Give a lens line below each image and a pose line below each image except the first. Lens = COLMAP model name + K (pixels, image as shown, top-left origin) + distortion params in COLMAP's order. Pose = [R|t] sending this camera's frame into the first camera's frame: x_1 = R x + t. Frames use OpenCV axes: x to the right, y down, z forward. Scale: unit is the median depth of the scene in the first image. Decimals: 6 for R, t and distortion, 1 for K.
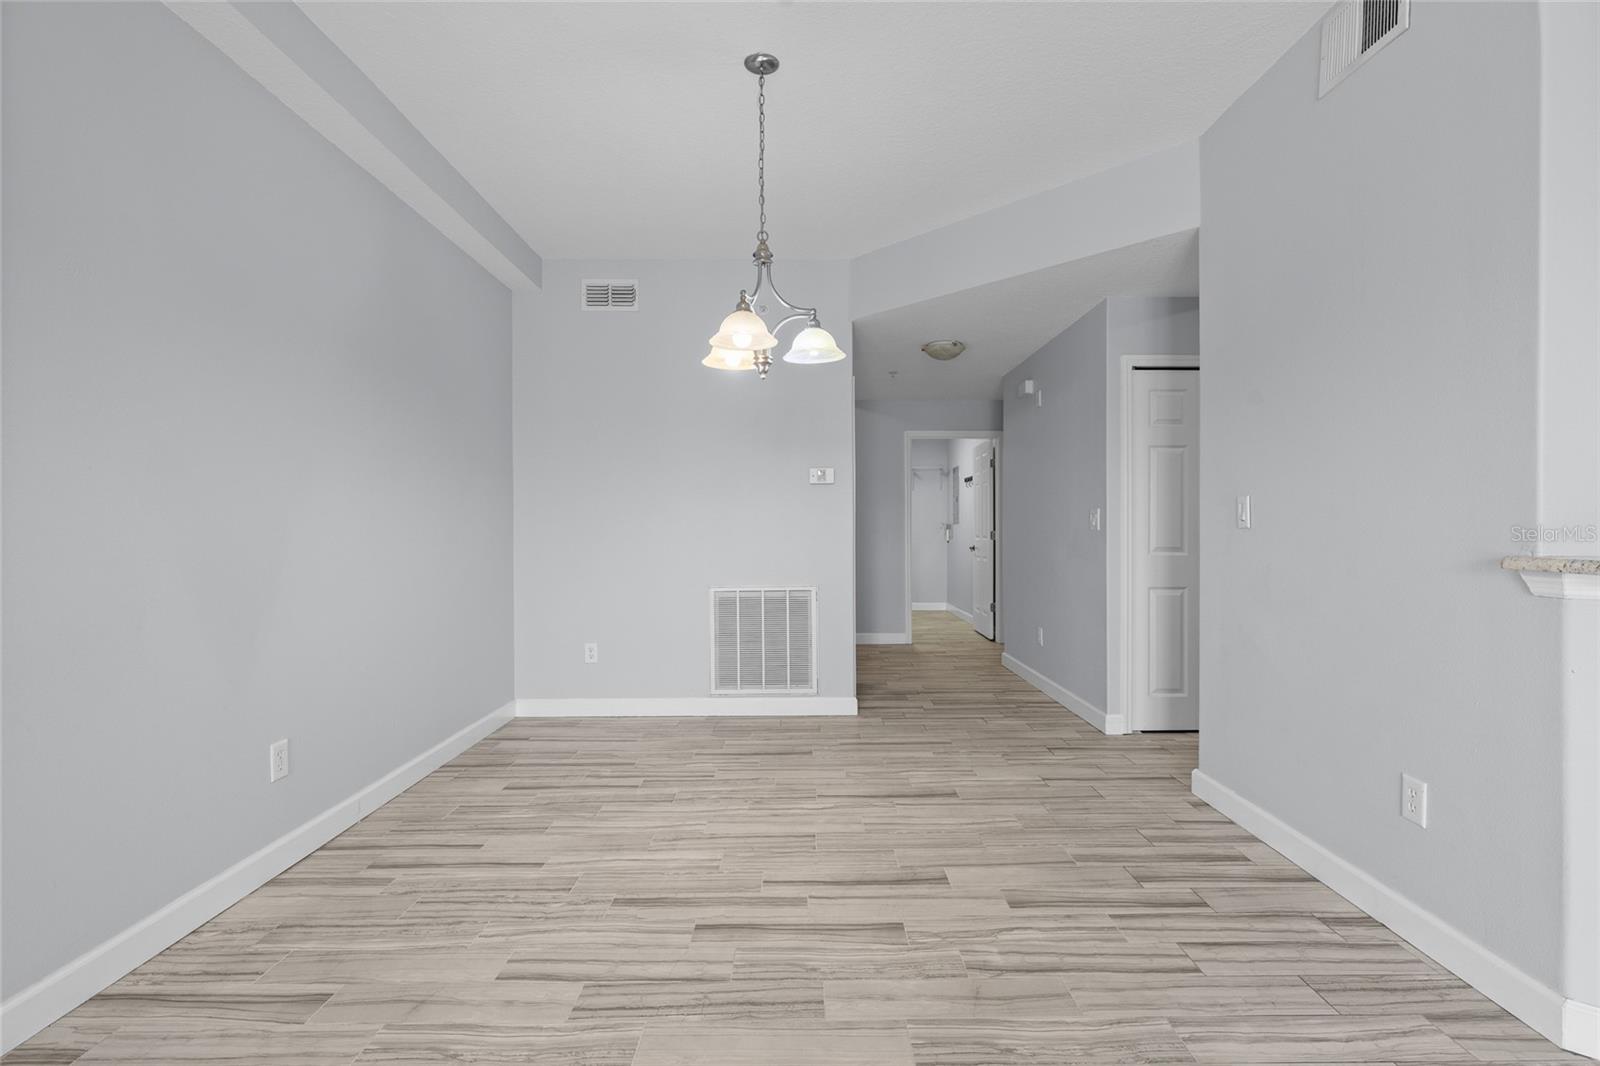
lens RADIAL K [[763.9, 0, 803.4], [0, 763.9, 526.6], [0, 0, 1]] dist [0.000382, -0.000057]
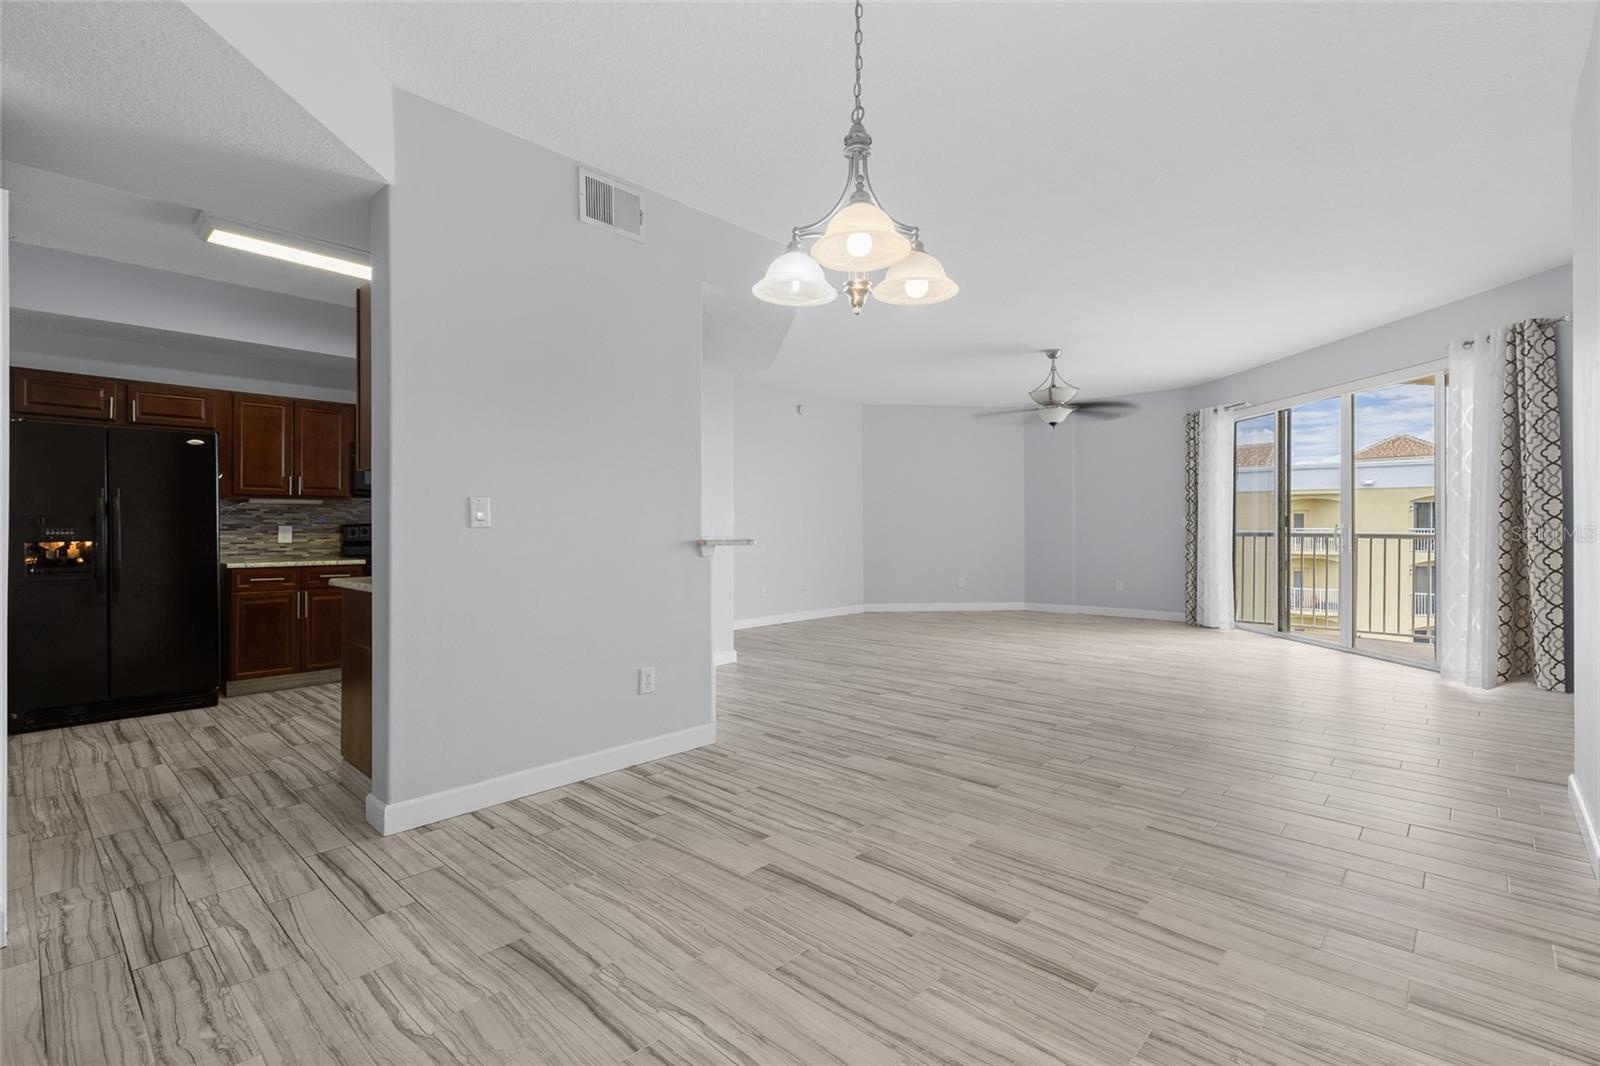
lens RADIAL K [[726.5, 0, 808.1], [0, 726.5, 527.2], [0, 0, 1]] dist [0.010713, -0.002611]
pose [[-0.740922, 0.005047, 0.671572, -0.438557], [0.002830, 0.999986, -0.004393, 0.007036], [-0.671585, -0.001355, -0.740926, 1.426710]]
